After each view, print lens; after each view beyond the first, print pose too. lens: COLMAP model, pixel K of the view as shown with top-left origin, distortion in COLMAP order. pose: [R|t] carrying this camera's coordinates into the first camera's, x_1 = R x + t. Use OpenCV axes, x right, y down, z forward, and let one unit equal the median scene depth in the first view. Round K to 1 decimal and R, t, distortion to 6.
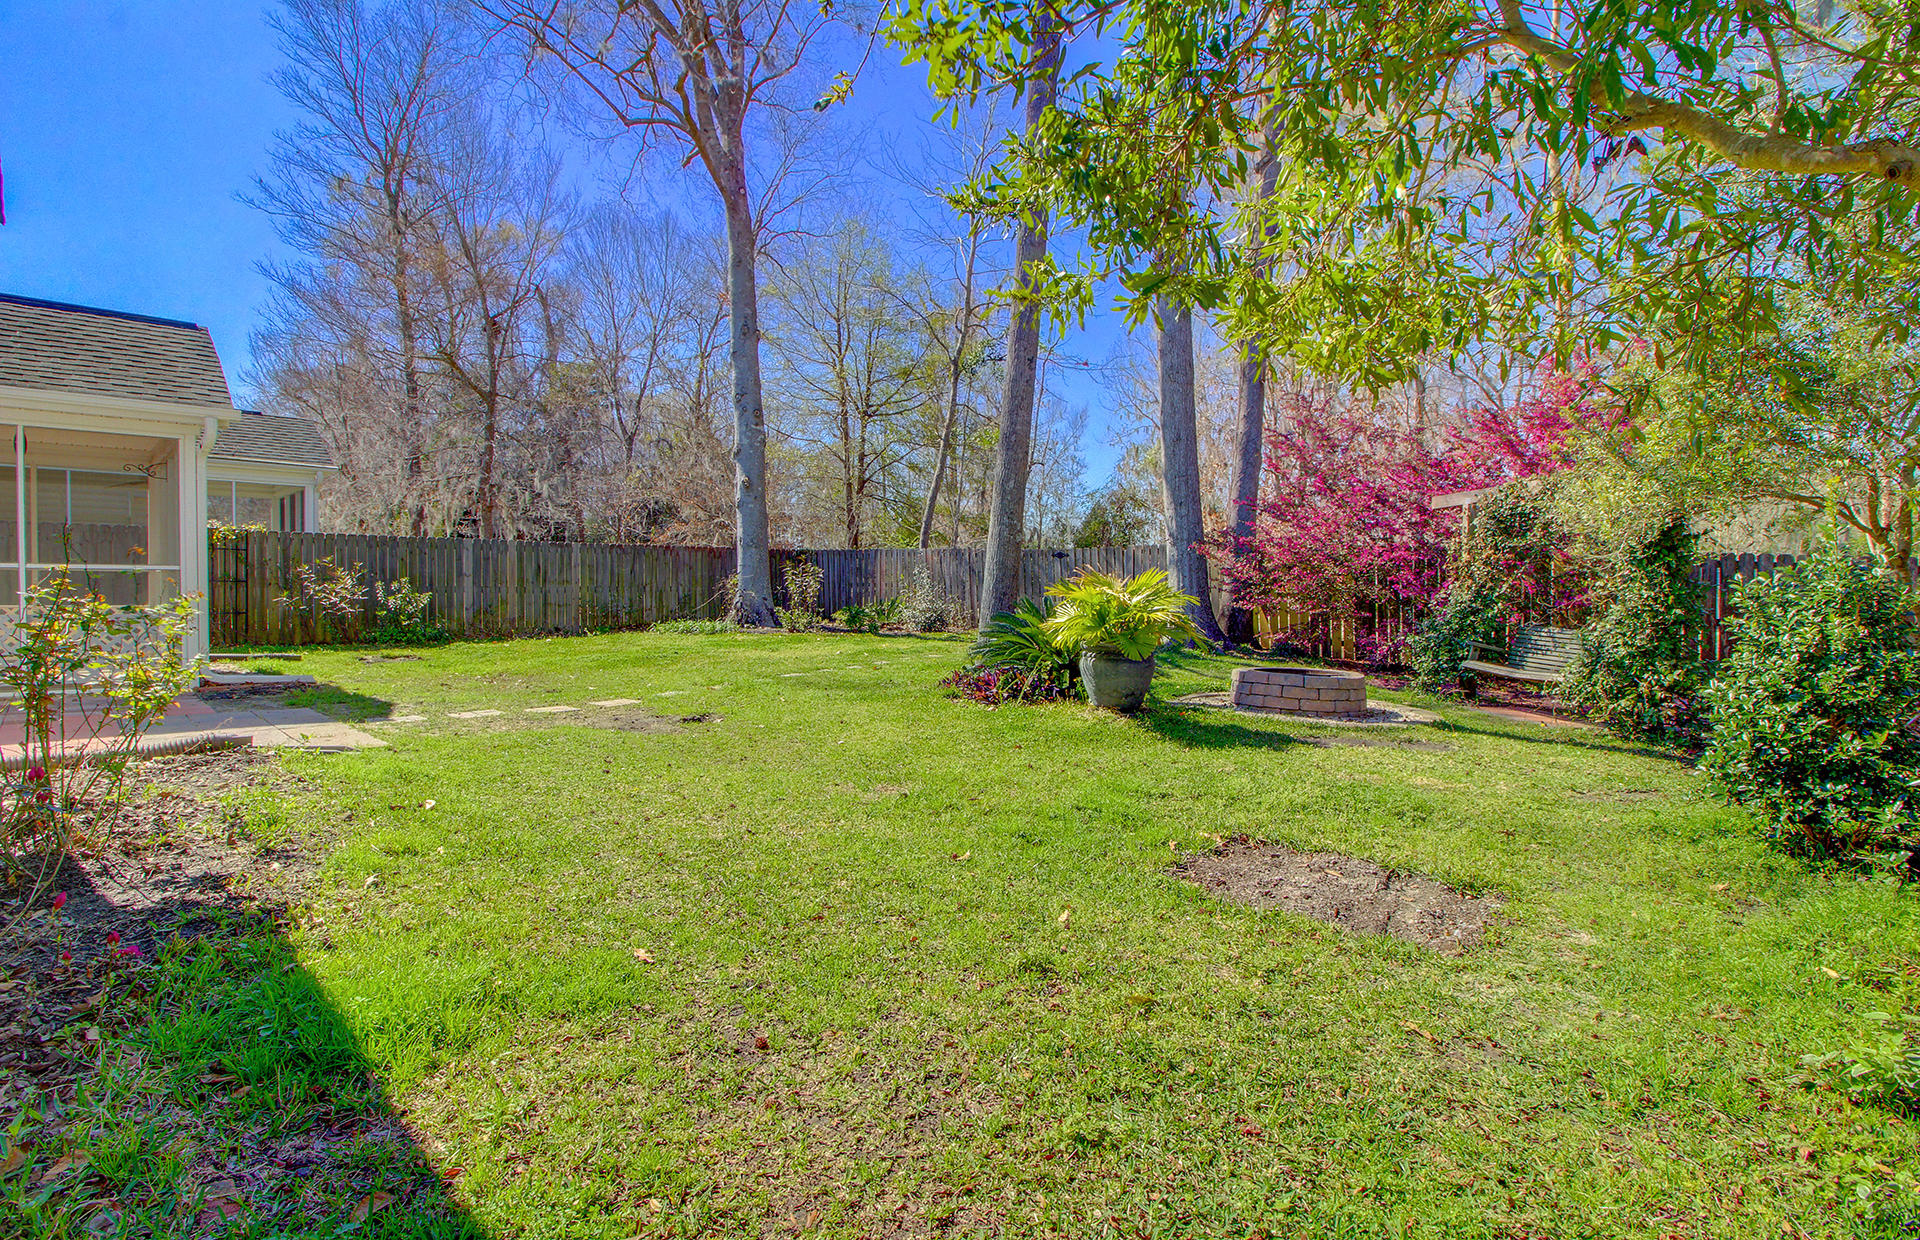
lens RADIAL K [[890.2, 0, 937.8], [0, 890.2, 617.7], [0, 0, 1]] dist [0.000718, -0.000317]
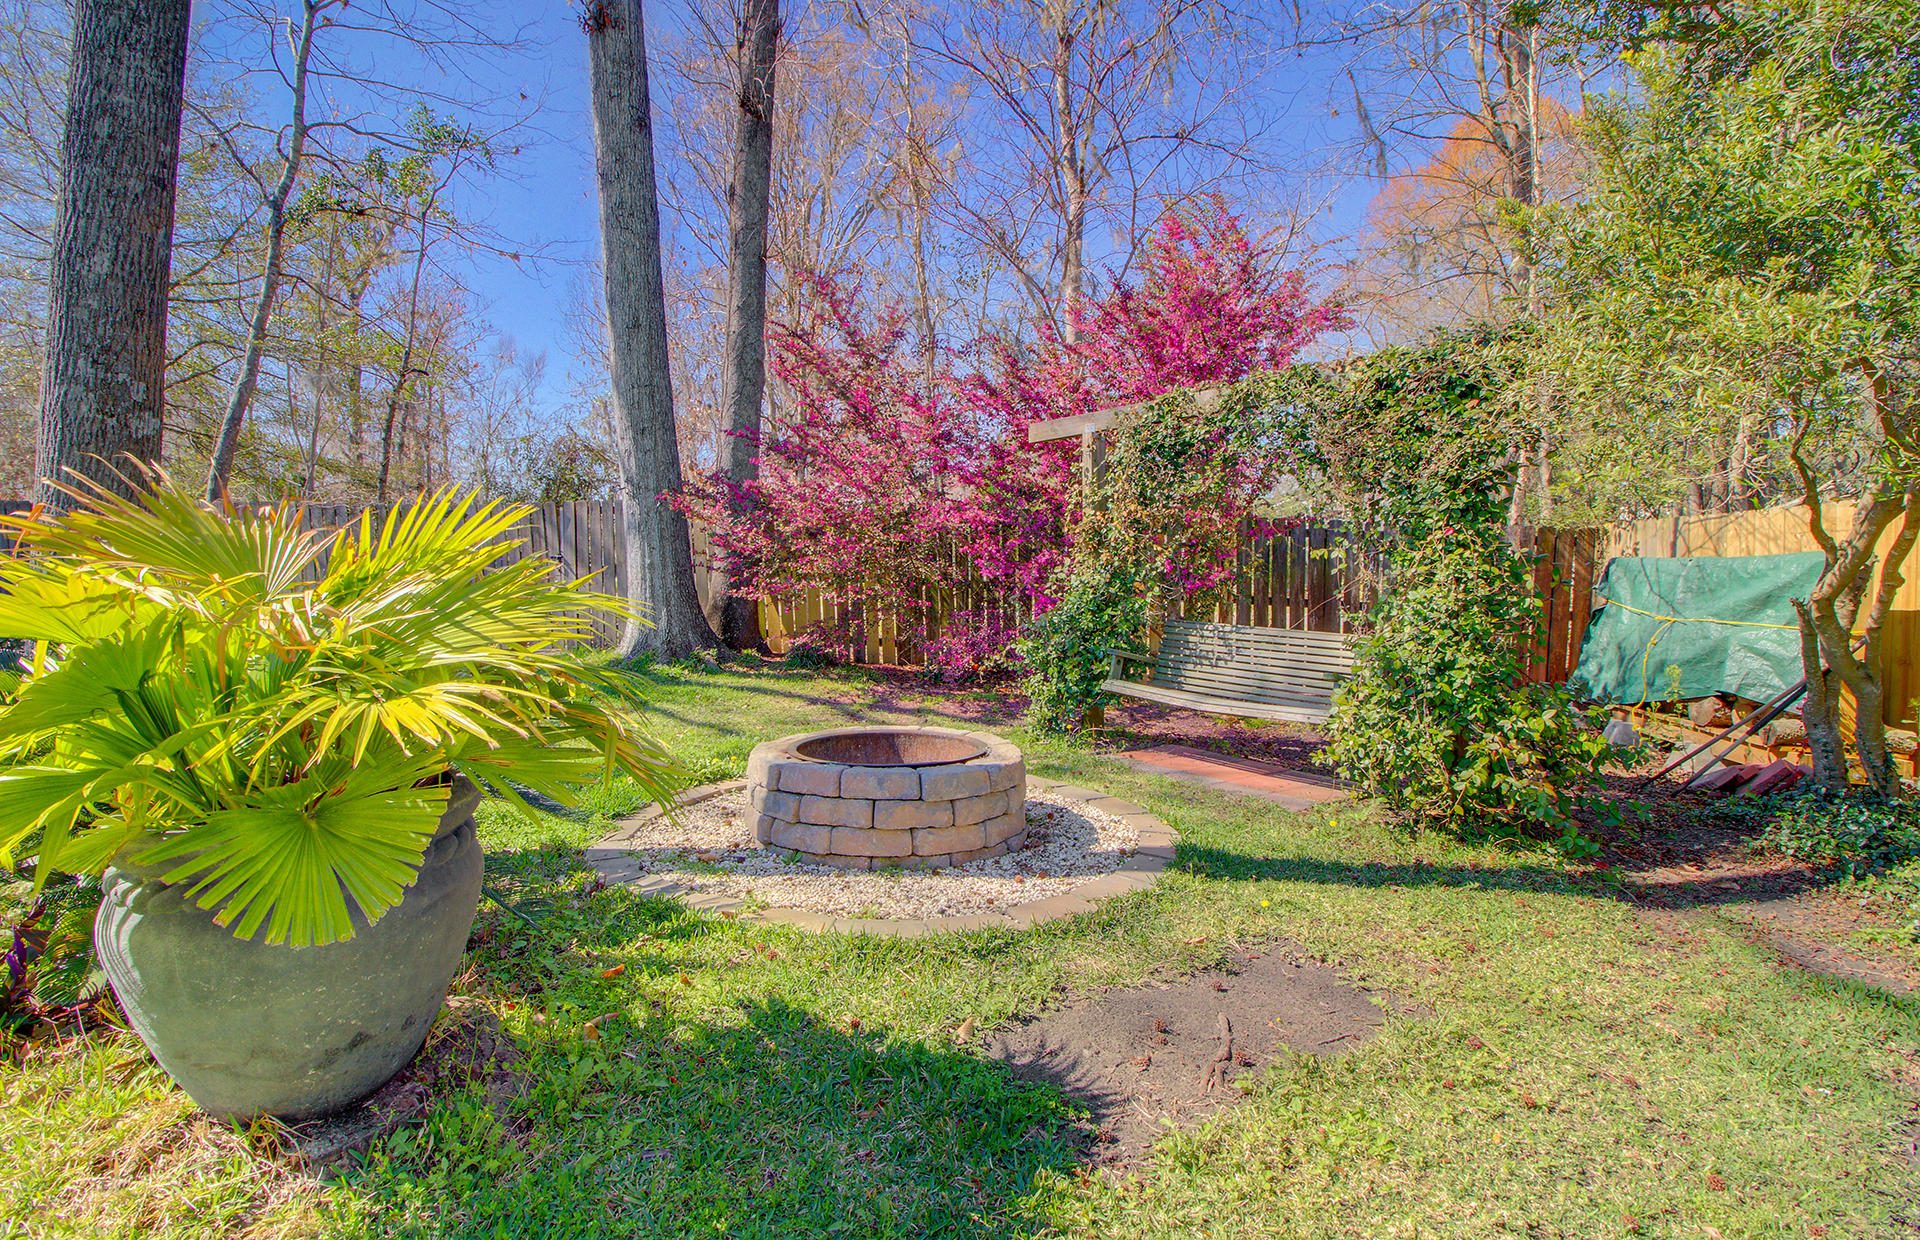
lens RADIAL K [[927.0, 0, 956.4], [0, 927.0, 588.5], [0, 0, 1]] dist [0.000993, -0.000217]
pose [[0.840345, -0.021330, 0.541632, 0.110024], [0.026033, 0.999661, -0.001022, -0.012441], [-0.541427, 0.014959, 0.840615, 0.360188]]
